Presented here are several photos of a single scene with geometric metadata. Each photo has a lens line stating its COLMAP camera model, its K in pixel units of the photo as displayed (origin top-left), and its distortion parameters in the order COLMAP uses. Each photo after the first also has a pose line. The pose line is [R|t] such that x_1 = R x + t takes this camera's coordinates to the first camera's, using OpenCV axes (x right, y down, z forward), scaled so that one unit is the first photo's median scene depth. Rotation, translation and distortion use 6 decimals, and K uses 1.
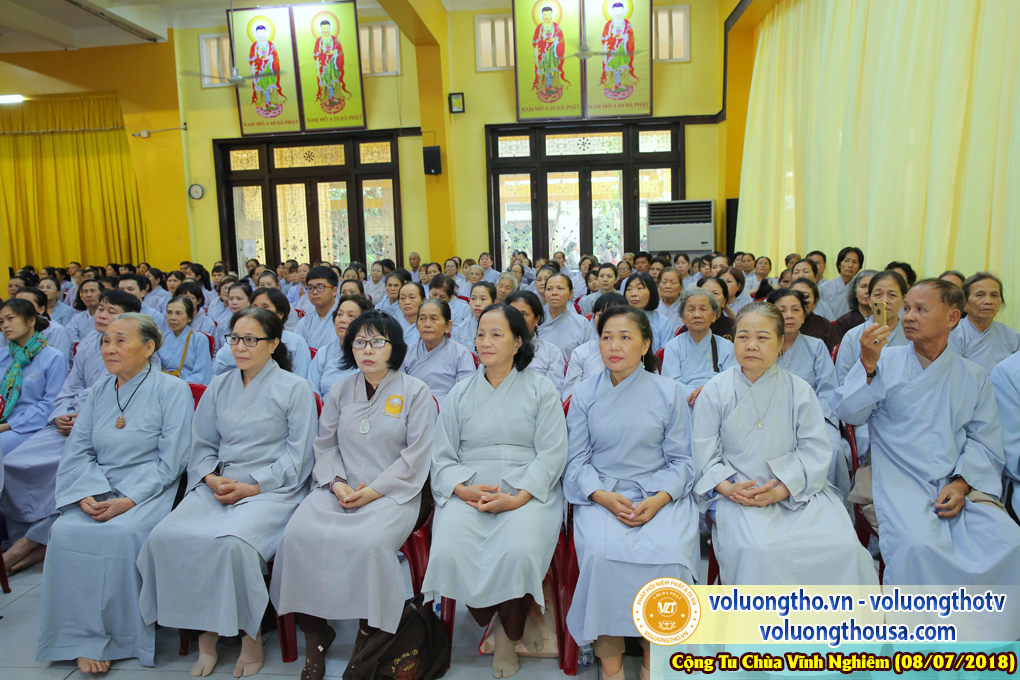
lens RADIAL K [[763.2, 0, 515.5], [0, 763.2, 346.4], [0, 0, 1]] dist [-0.025777, 0.021039]
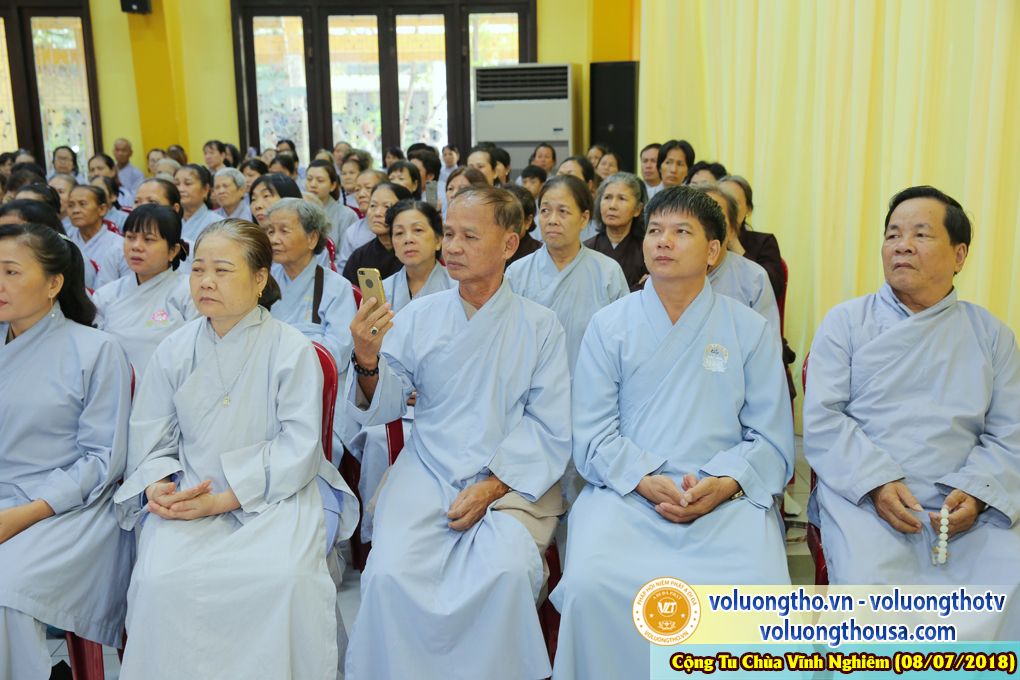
lens RADIAL K [[1145.7, 0, 510.9], [0, 1145.7, 343.3], [0, 0, 1]] dist [0.114840, 0.000000]
pose [[0.998863, 0.003722, 0.047536, 0.100732], [-0.006215, 0.998607, 0.052402, -0.000926], [-0.047274, -0.052637, 0.997494, -0.008530]]
